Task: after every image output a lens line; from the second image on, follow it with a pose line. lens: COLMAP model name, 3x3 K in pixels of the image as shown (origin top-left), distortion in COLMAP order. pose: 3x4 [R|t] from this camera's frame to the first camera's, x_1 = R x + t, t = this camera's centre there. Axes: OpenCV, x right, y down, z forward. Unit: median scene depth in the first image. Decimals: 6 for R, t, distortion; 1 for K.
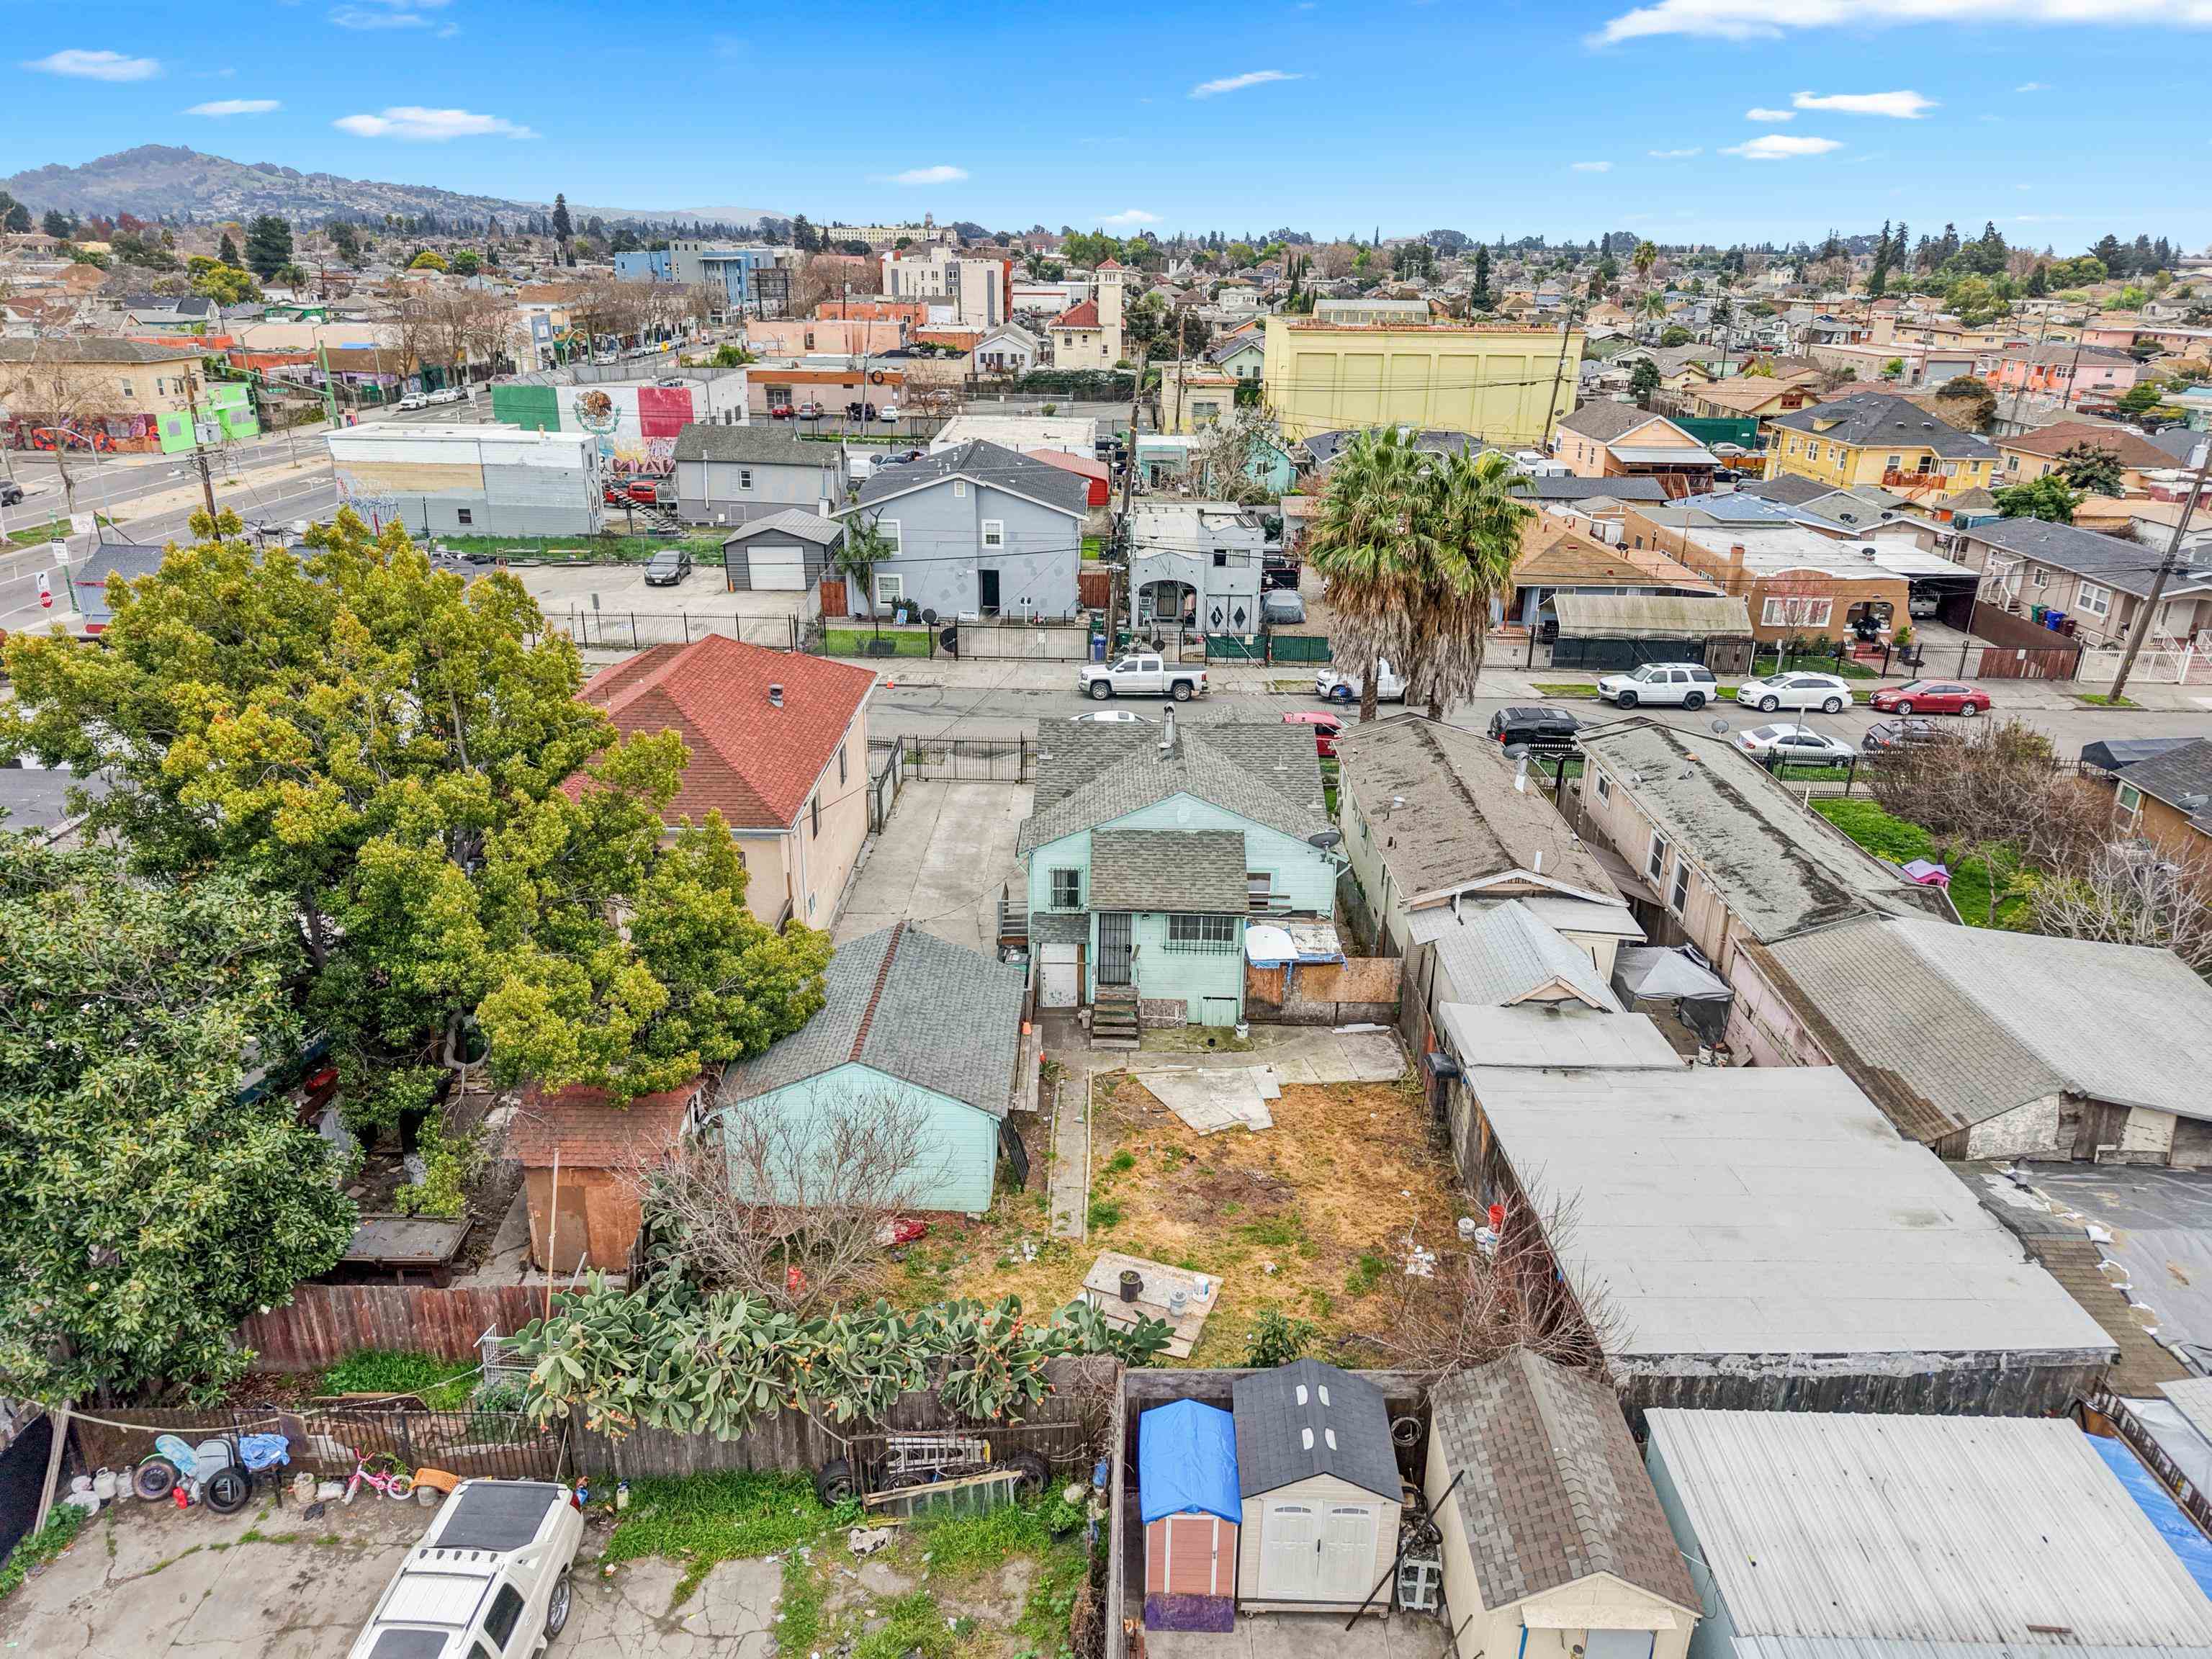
lens RADIAL K [[1492.5, 0, 1096.7], [0, 1492.5, 836.9], [0, 0, 1]] dist [0.024556, -0.027629]
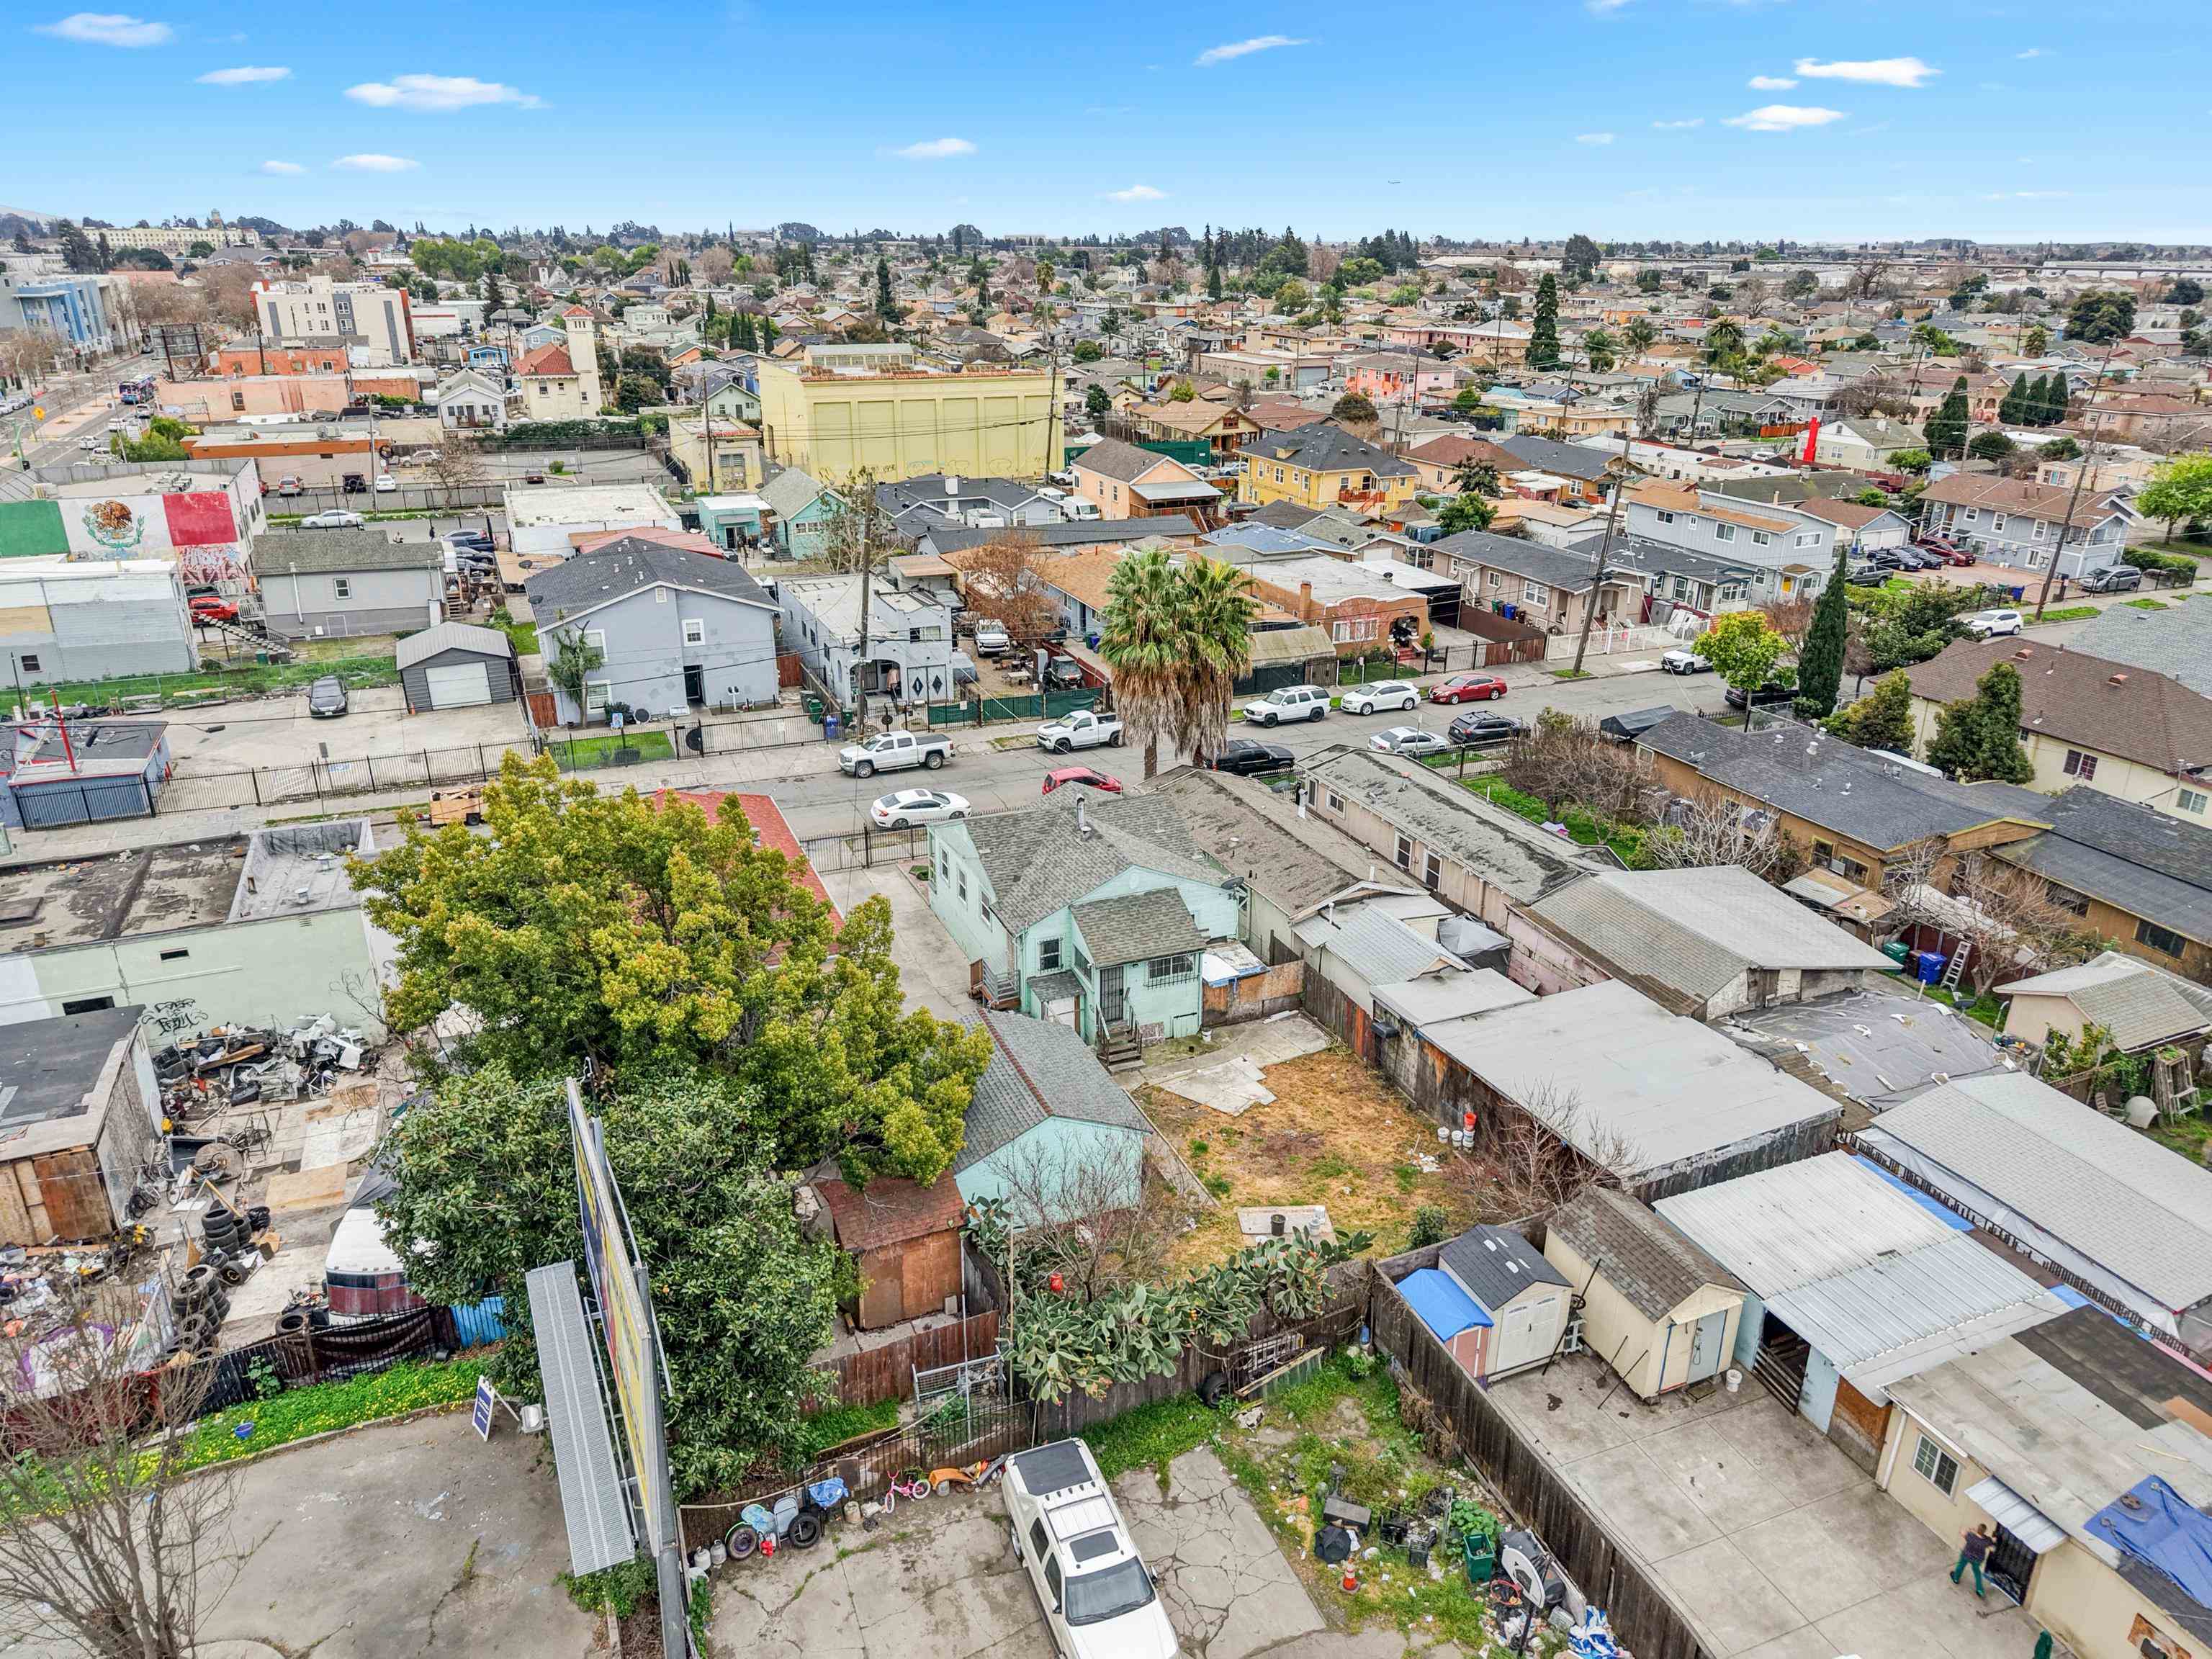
lens RADIAL K [[1492.5, 0, 1102.2], [0, 1492.5, 815.8], [0, 0, 1]] dist [0.024556, -0.027629]
pose [[0.918665, -0.152954, 0.364225, -0.250728], [0.155230, 0.987606, 0.023210, -0.062096], [-0.363260, 0.035216, 0.931022, -0.122593]]
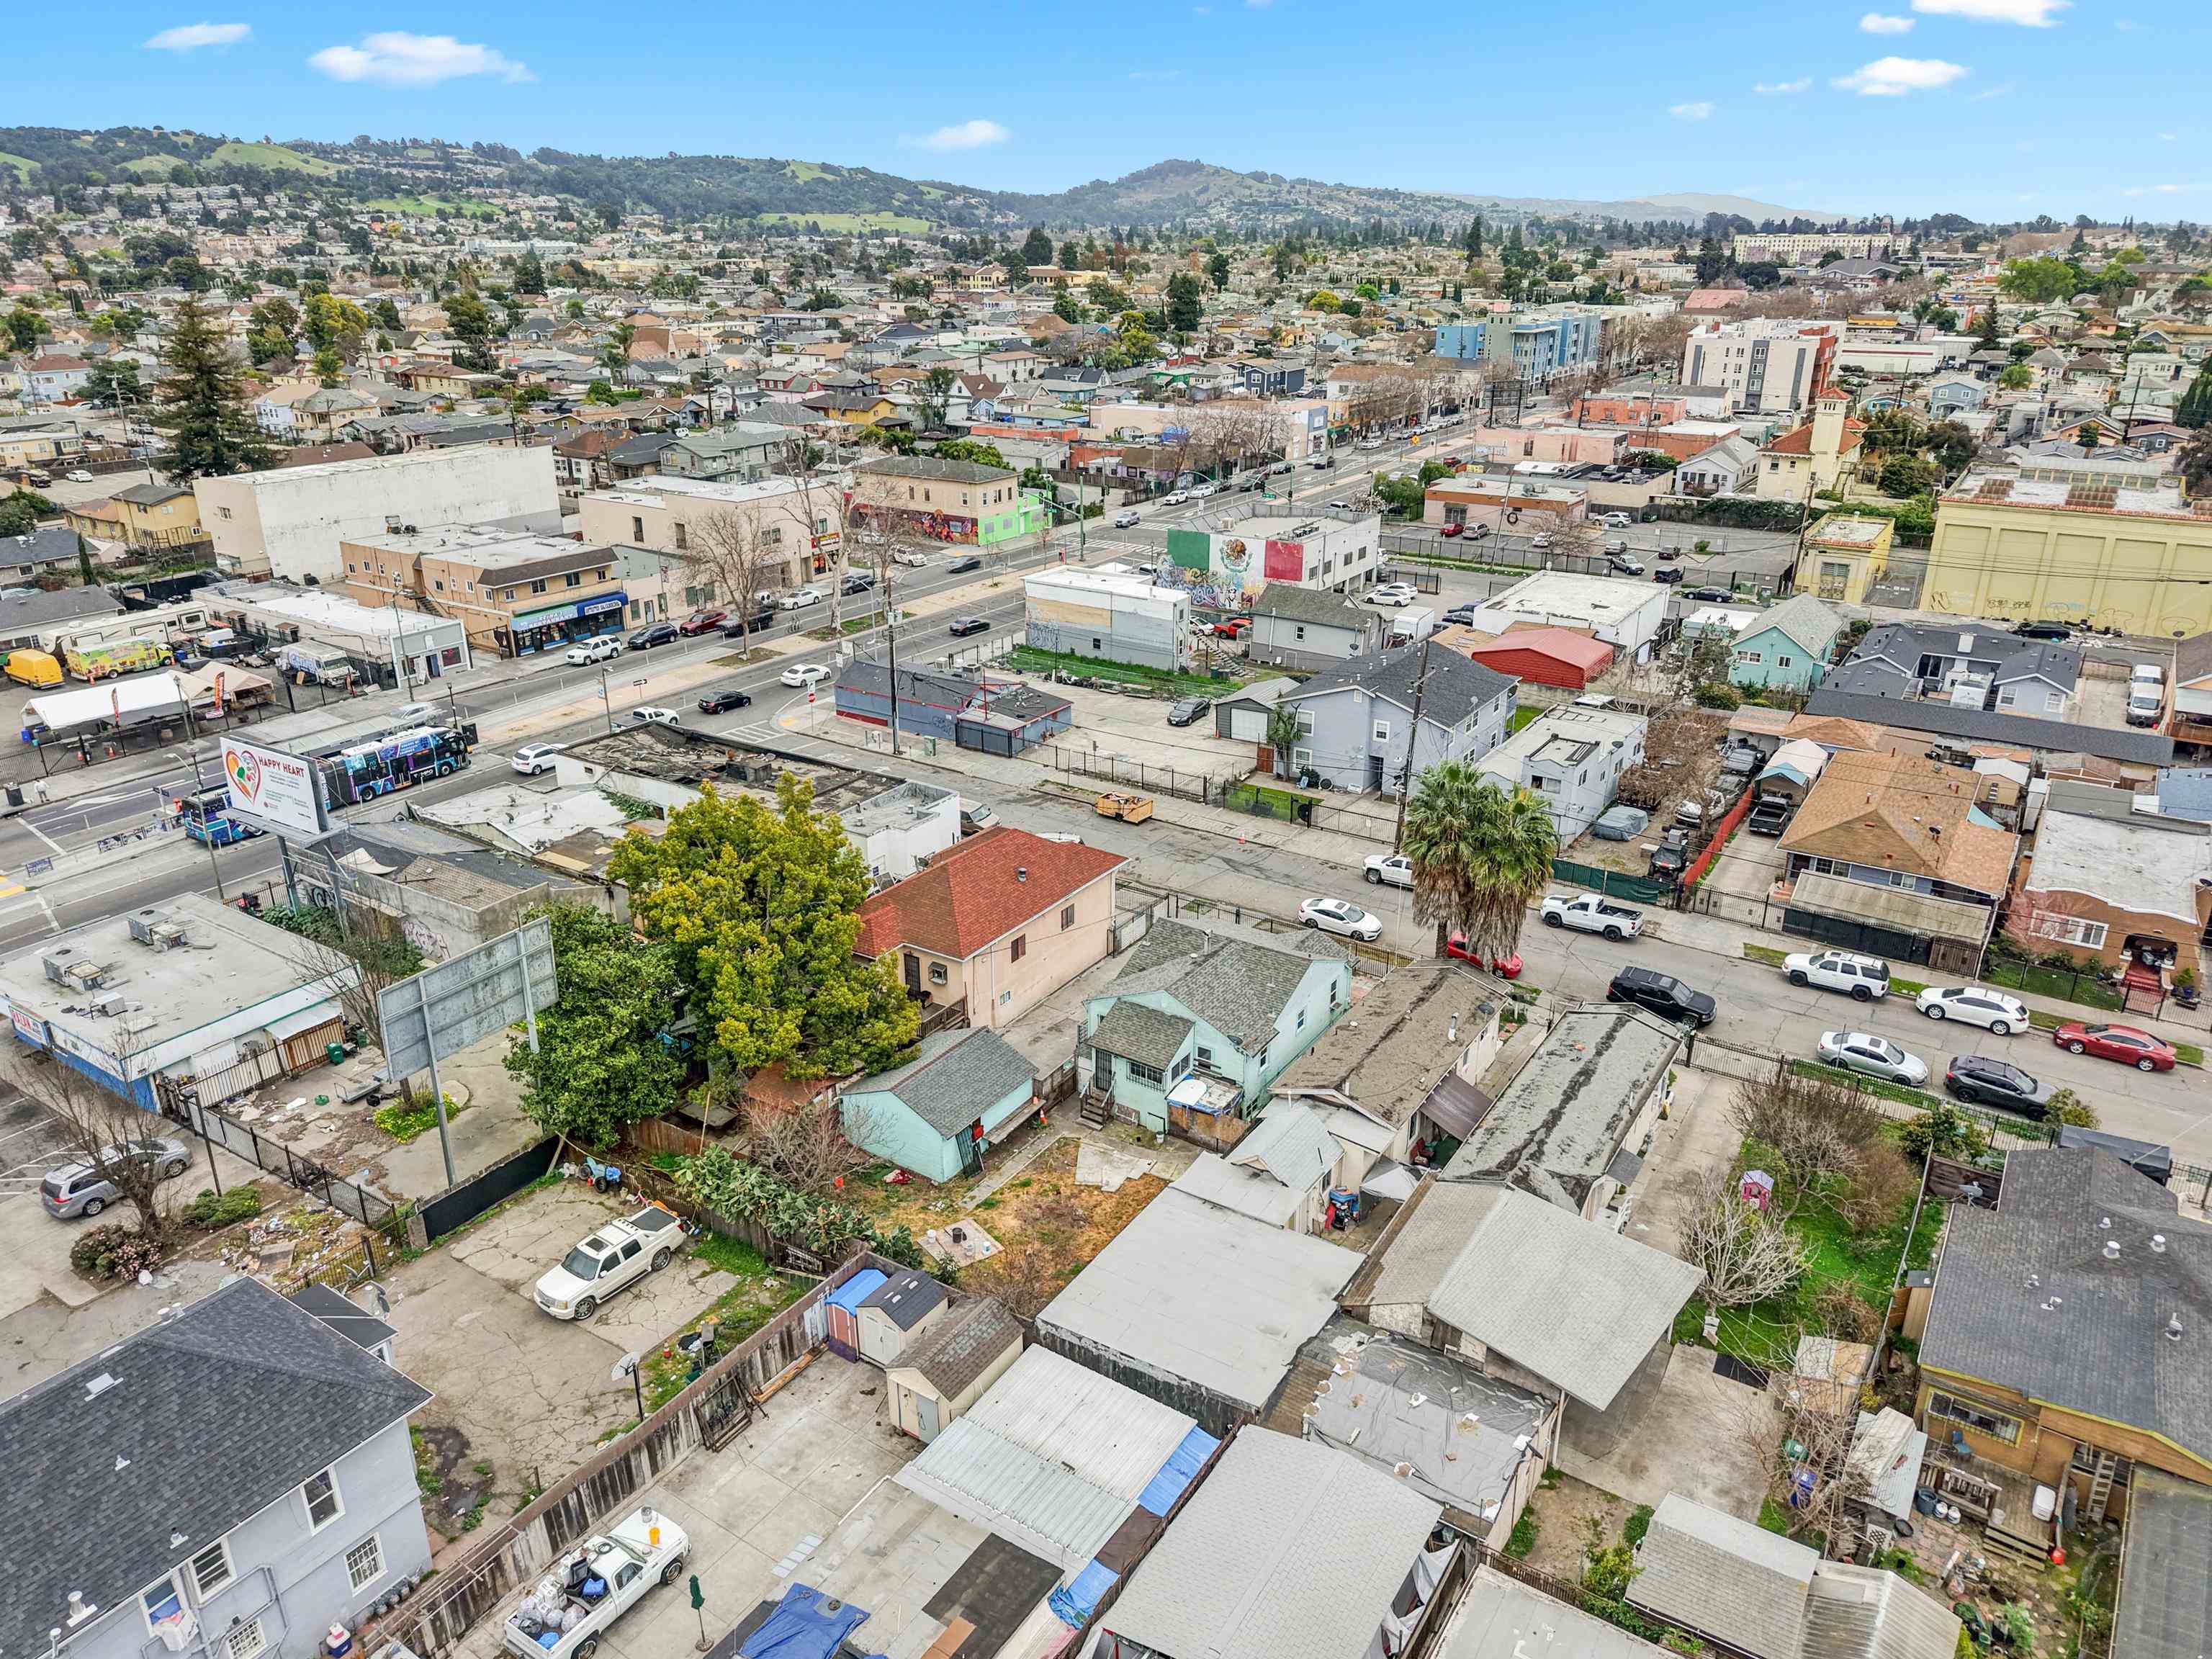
lens RADIAL K [[1492.5, 0, 1063.1], [0, 1492.5, 835.8], [0, 0, 1]] dist [0.024556, -0.027629]
pose [[0.833211, 0.185077, -0.521062, 0.462939], [-0.185247, 0.981298, 0.052326, -0.154287], [0.521002, 0.052927, 0.851913, -0.289183]]
